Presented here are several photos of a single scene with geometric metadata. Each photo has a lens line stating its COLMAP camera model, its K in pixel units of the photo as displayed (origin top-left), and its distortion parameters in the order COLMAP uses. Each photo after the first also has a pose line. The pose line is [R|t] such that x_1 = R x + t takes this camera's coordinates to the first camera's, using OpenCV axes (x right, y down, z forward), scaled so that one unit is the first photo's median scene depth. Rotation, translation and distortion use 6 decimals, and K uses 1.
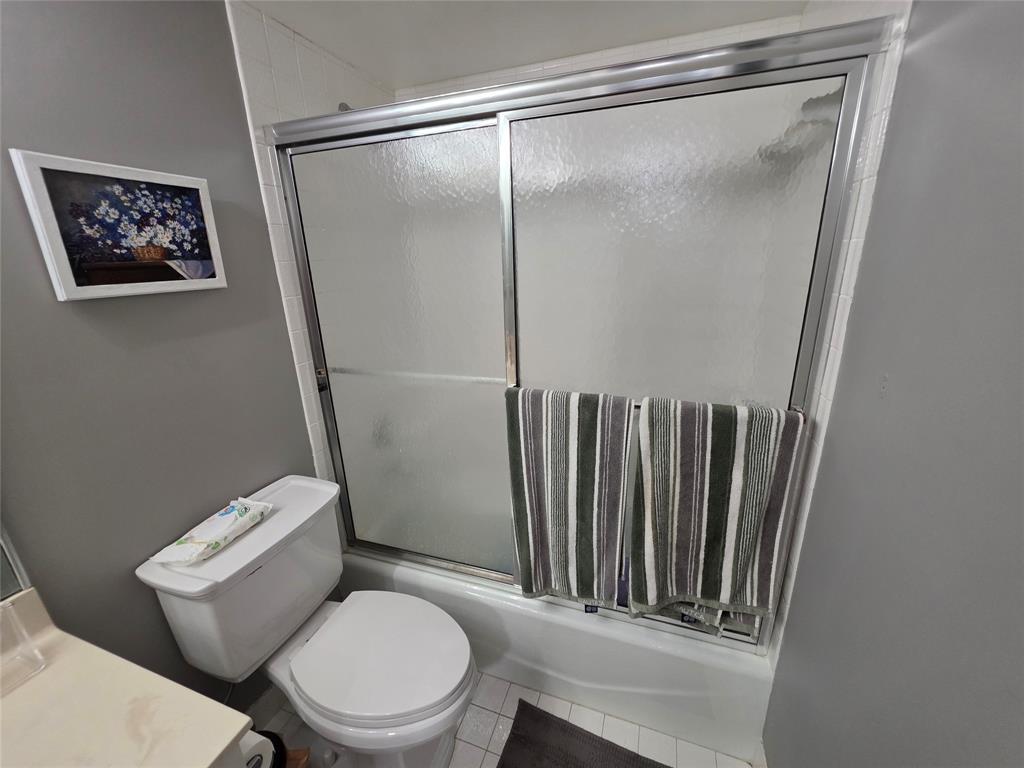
lens RADIAL K [[412.1, 0, 511.9], [0, 412.1, 378.7], [0, 0, 1]] dist [-0.001647, 0.000905]
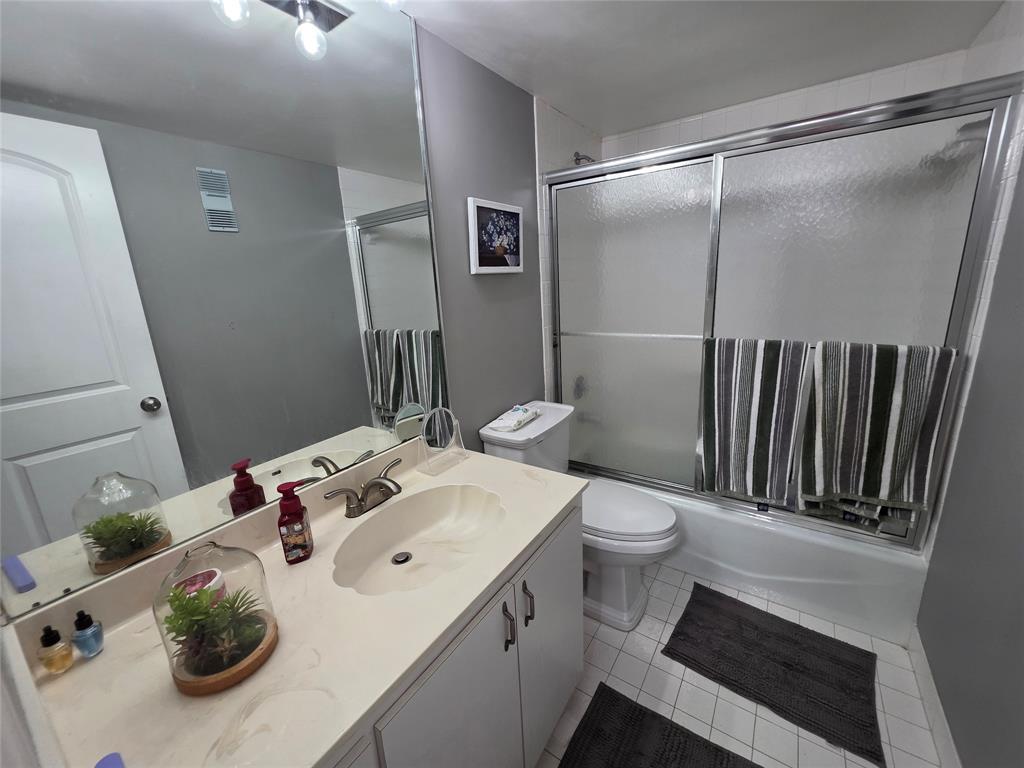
lens RADIAL K [[412.1, 0, 511.9], [0, 412.1, 378.7], [0, 0, 1]] dist [-0.001647, 0.000905]
pose [[0.965589, 0.045007, -0.256148, -0.321209], [-0.055622, 0.997861, -0.034344, 0.277285], [0.254054, 0.047410, 0.966027, -0.612374]]
